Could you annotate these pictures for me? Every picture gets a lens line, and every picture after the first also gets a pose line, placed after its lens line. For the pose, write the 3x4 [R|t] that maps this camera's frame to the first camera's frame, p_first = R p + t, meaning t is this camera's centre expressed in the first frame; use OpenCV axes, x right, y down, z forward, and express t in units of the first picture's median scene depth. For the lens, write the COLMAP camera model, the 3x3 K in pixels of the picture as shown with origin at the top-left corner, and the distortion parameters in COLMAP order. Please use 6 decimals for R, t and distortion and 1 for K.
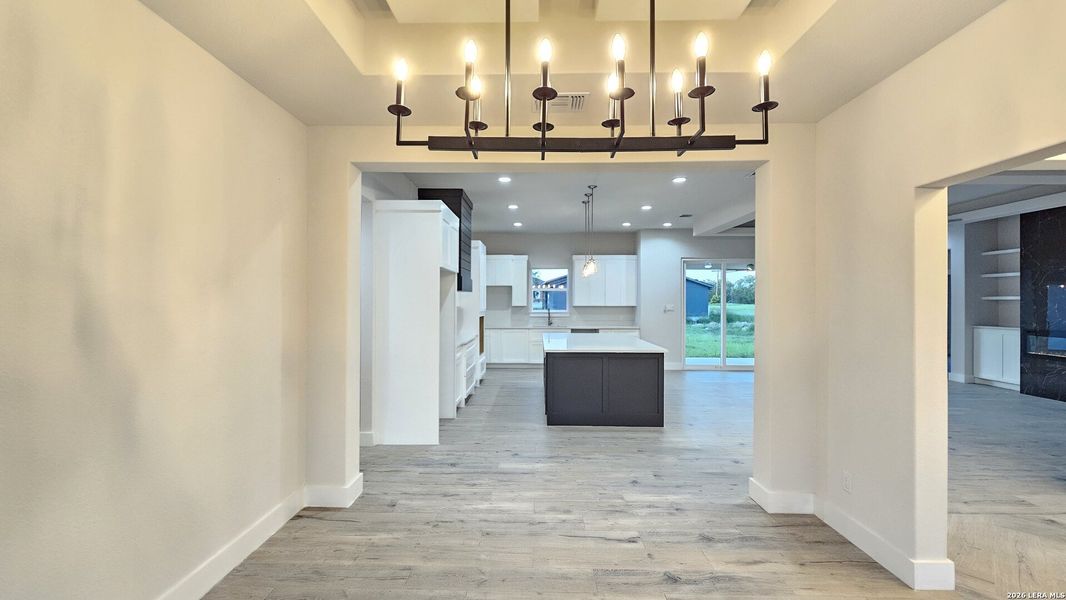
lens RADIAL K [[435.0, 0, 528.8], [0, 435.0, 296.1], [0, 0, 1]] dist [-0.000021, -0.000745]
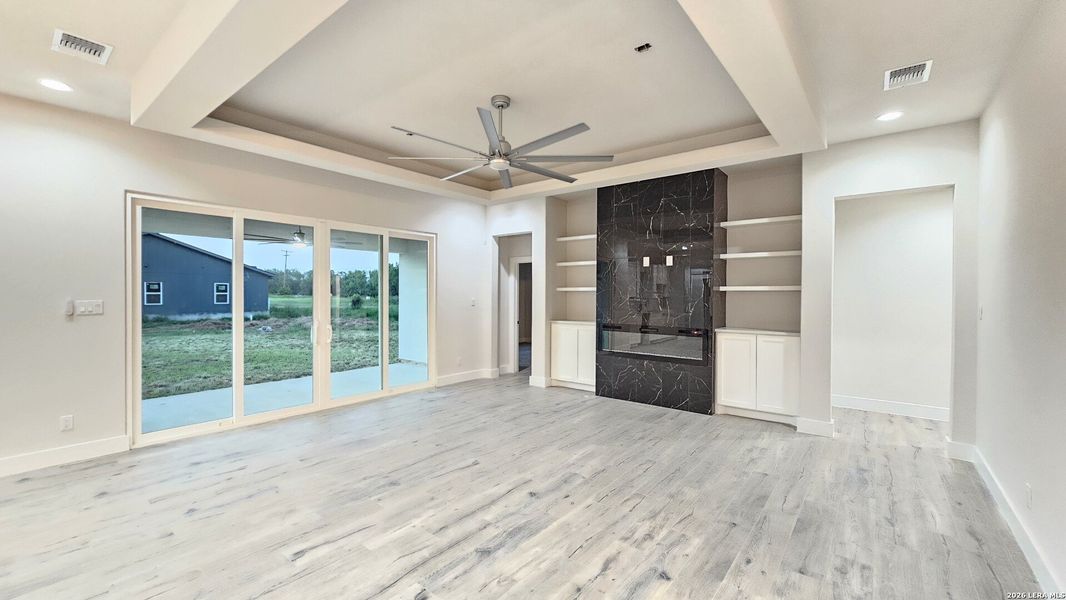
lens RADIAL K [[435.0, 0, 529.4], [0, 435.0, 294.6], [0, 0, 1]] dist [-0.000021, -0.000745]
pose [[0.609942, -0.001543, 0.792445, 0.333873], [-0.010437, 0.999896, 0.009981, 0.008079], [-0.792378, -0.014358, 0.609862, 0.560635]]
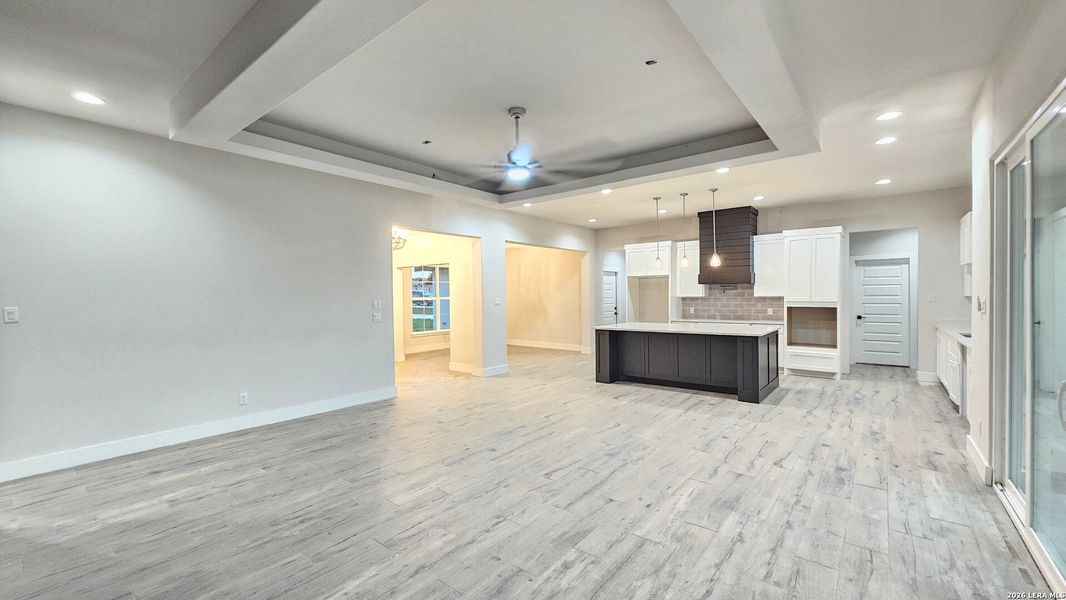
lens RADIAL K [[435.0, 0, 530.0], [0, 435.0, 302.6], [0, 0, 1]] dist [-0.000021, -0.000745]
pose [[-0.608890, 0.018529, -0.793038, 1.120473], [0.017055, 0.999802, 0.010265, 0.019237], [0.793071, -0.007275, -0.609085, 1.224459]]
